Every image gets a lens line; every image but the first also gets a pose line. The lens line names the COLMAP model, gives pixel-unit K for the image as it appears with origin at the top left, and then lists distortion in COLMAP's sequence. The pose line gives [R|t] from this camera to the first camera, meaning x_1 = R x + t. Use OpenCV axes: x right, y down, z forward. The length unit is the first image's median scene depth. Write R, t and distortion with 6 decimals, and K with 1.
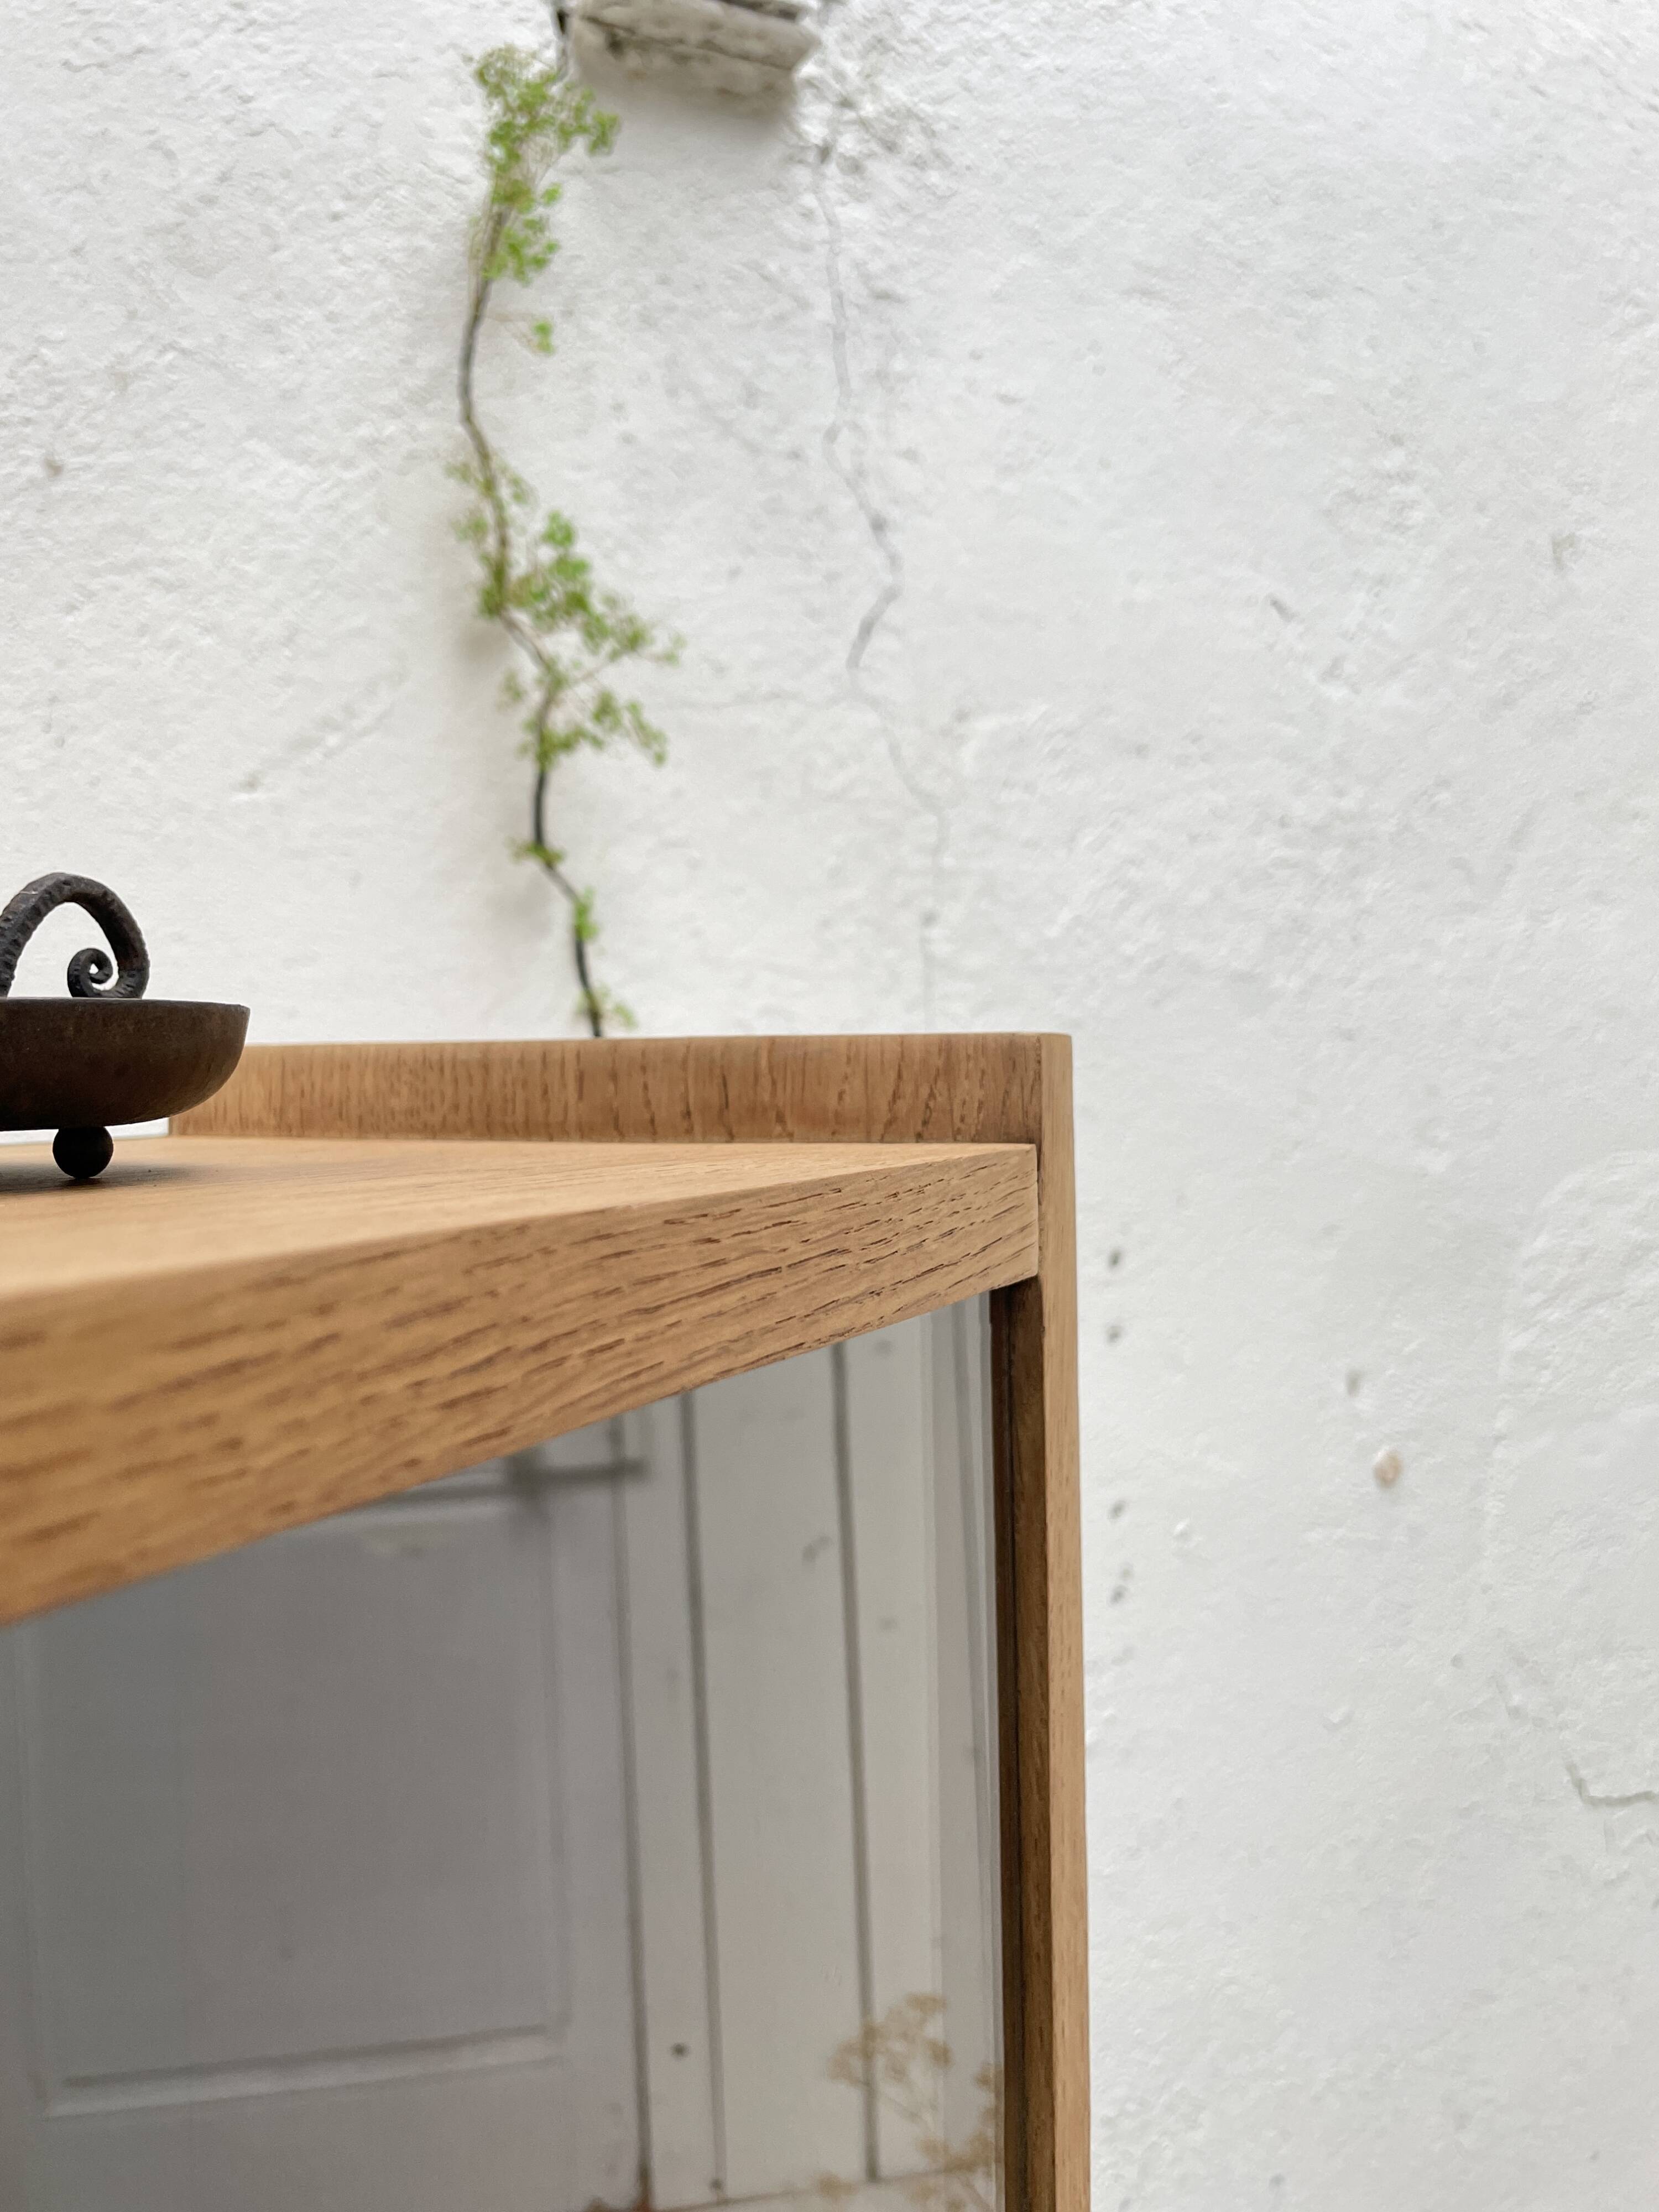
lens RADIAL K [[1697.5, 0, 824.4], [0, 1697.5, 1096.6], [0, 0, 1]] dist [0.064357, -0.100549]
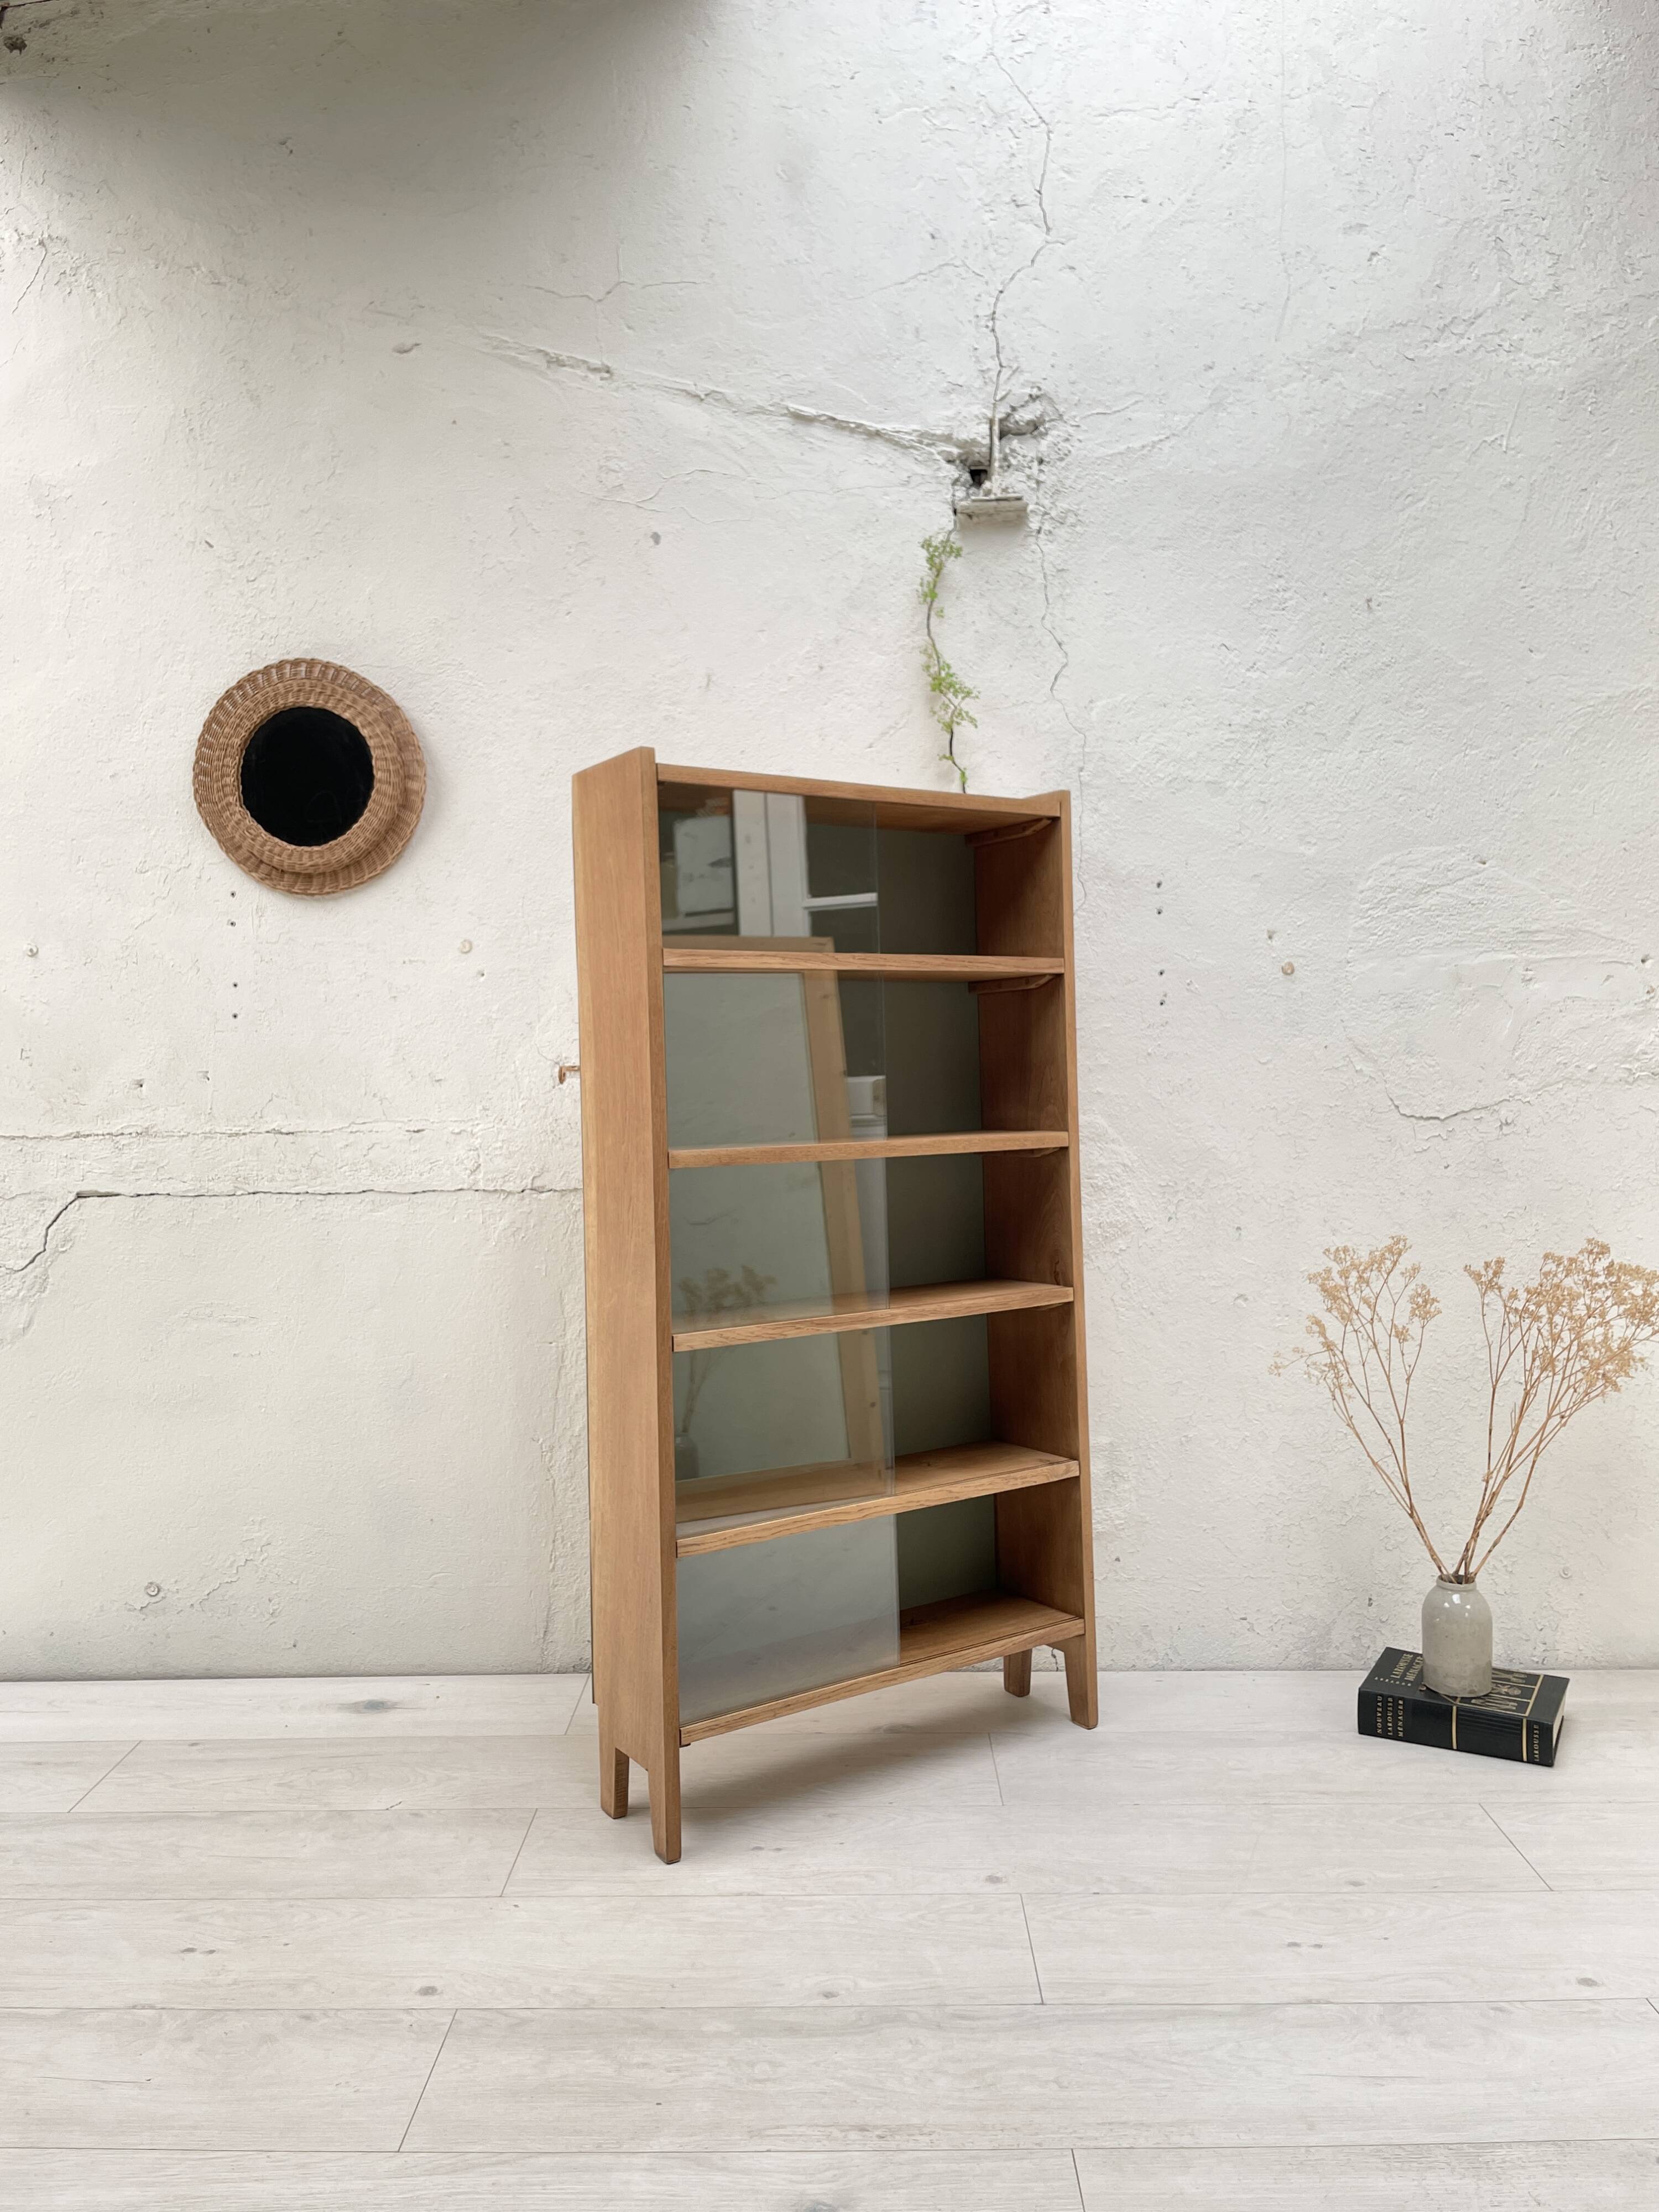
lens RADIAL K [[1663.0, 0, 830.8], [0, 1663.0, 1092.8], [0, 0, 1]] dist [0.077829, -0.102039]
pose [[0.895689, -0.010705, -0.444553, 0.943606], [0.009179, 0.999942, -0.005584, 0.468336], [0.444587, 0.000921, 0.895735, -1.805816]]
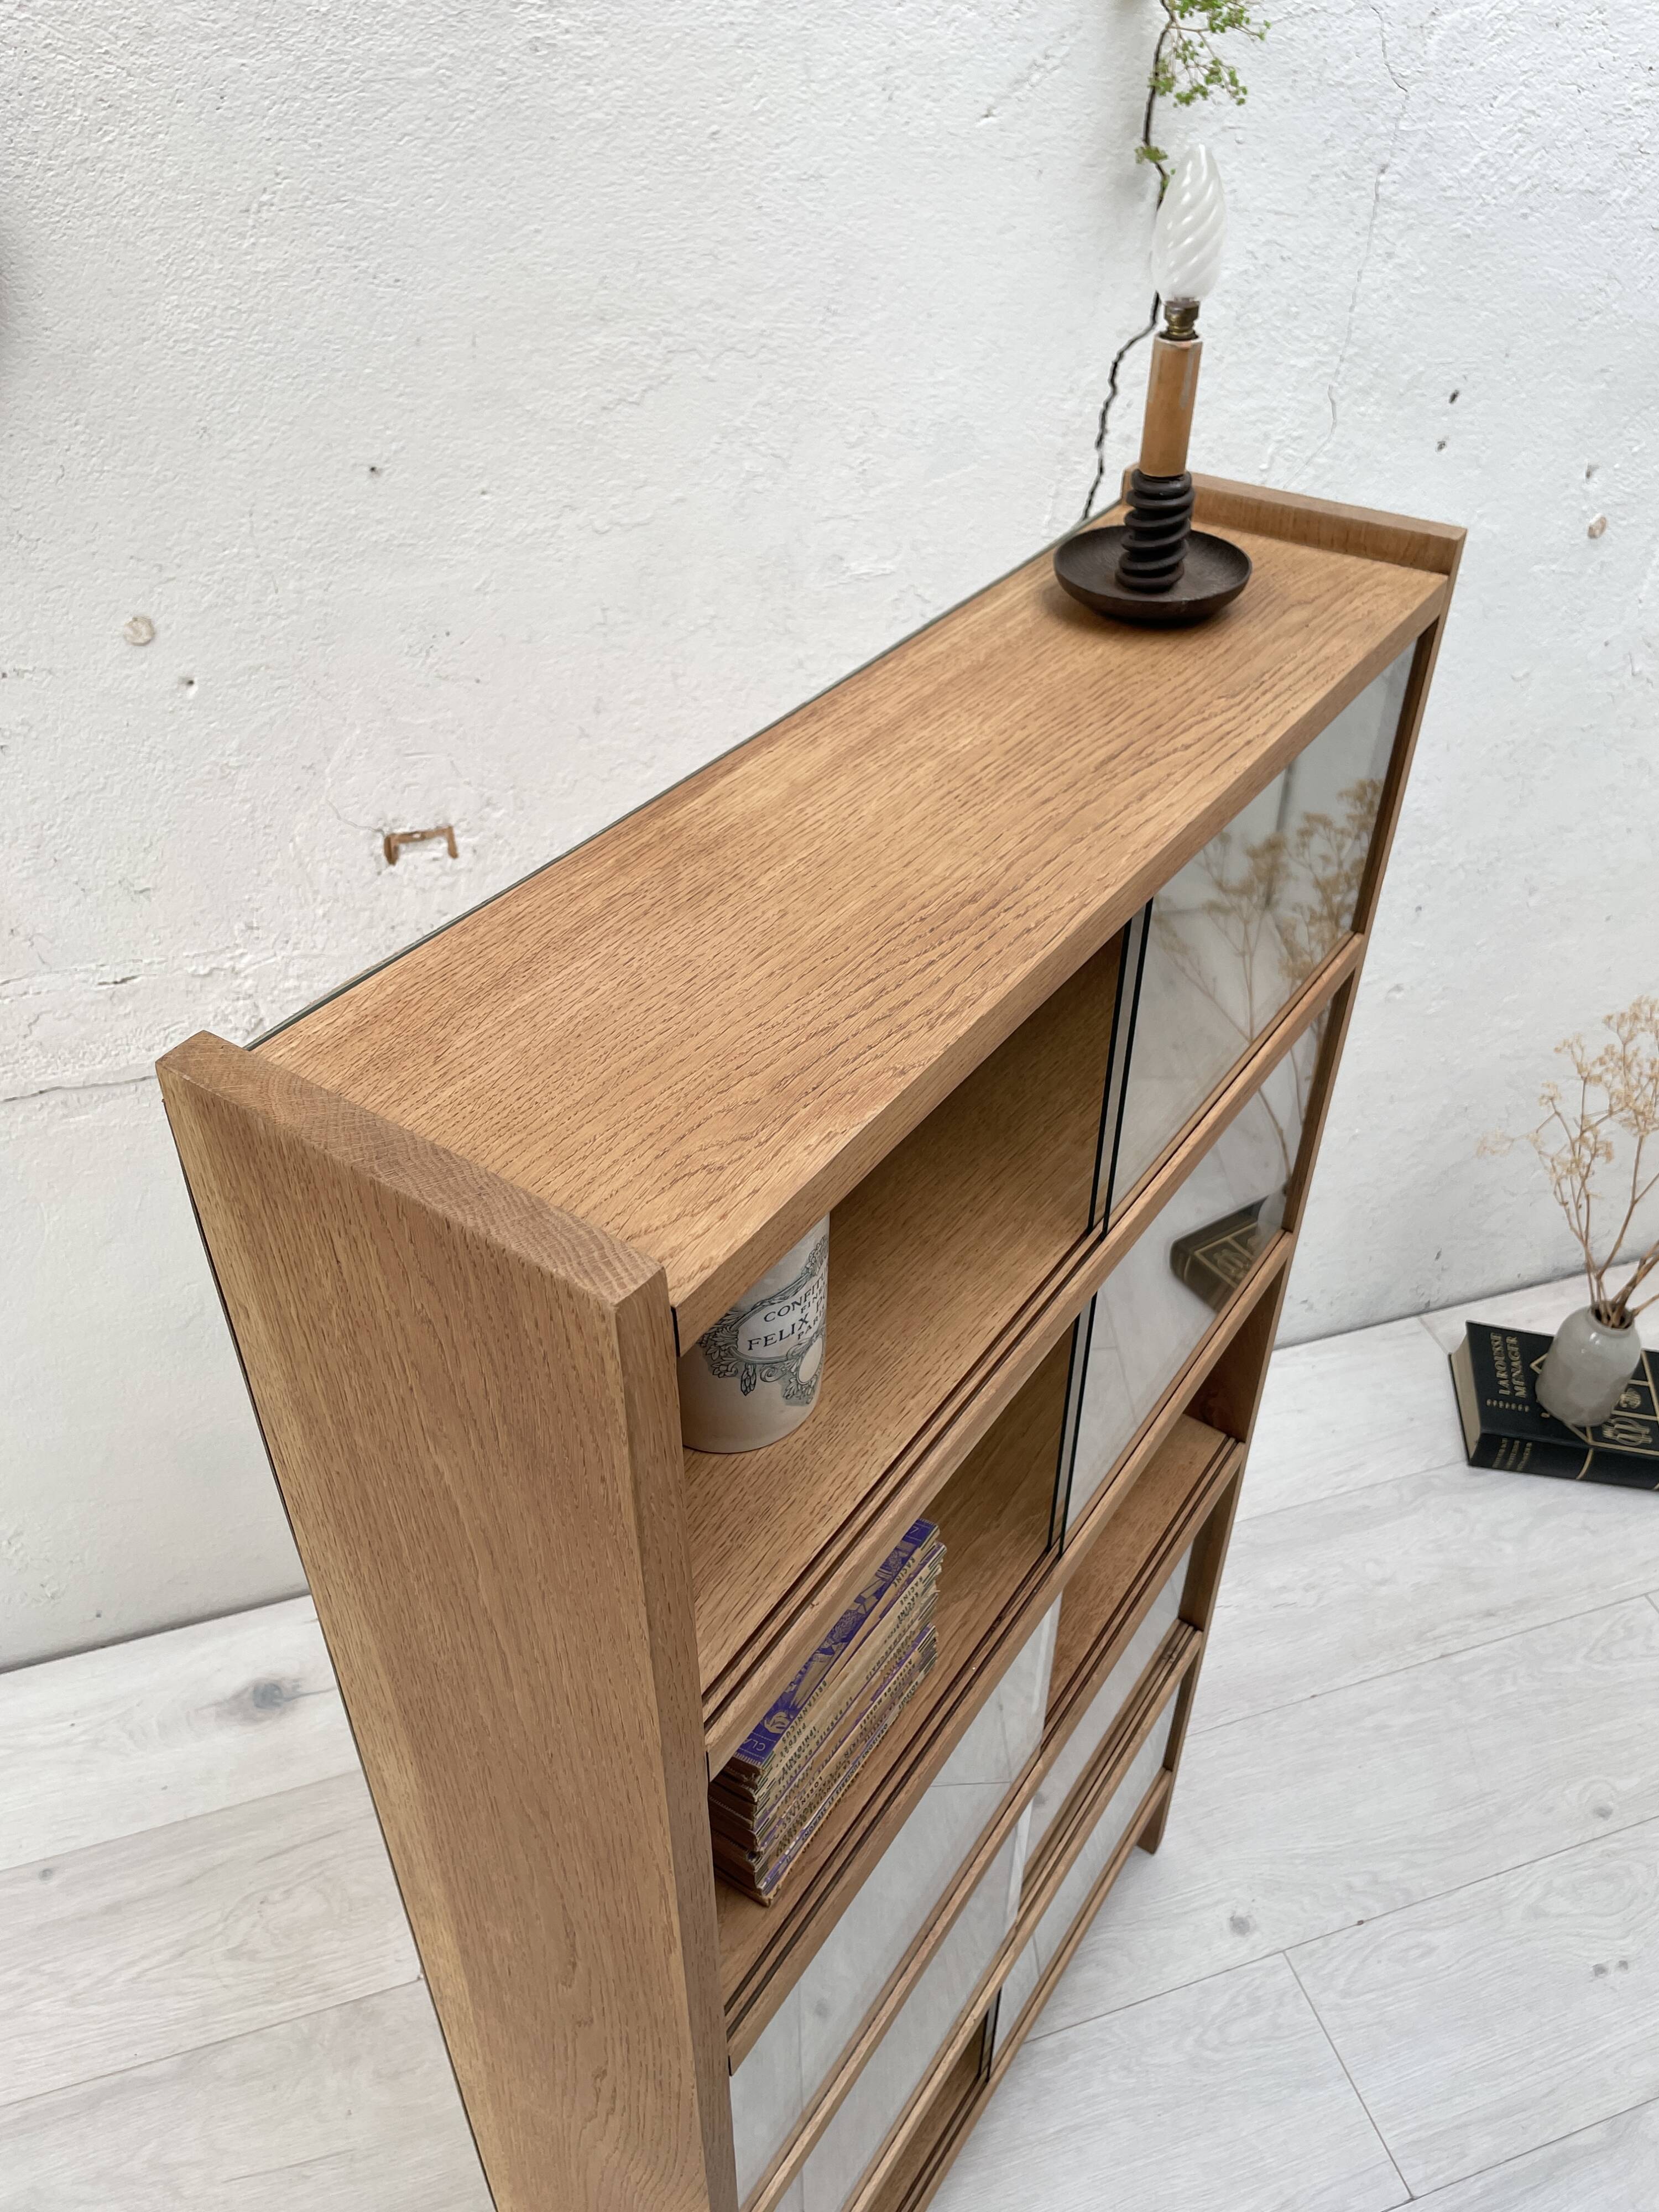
lens RADIAL K [[1679.6, 0, 833.5], [0, 1679.6, 1091.3], [0, 0, 1]] dist [0.075700, -0.101598]
pose [[0.991965, 0.091027, -0.087857, -0.205801], [-0.018546, 0.791597, 0.610763, -0.354315], [0.125143, -0.604226, 0.786924, -0.714022]]
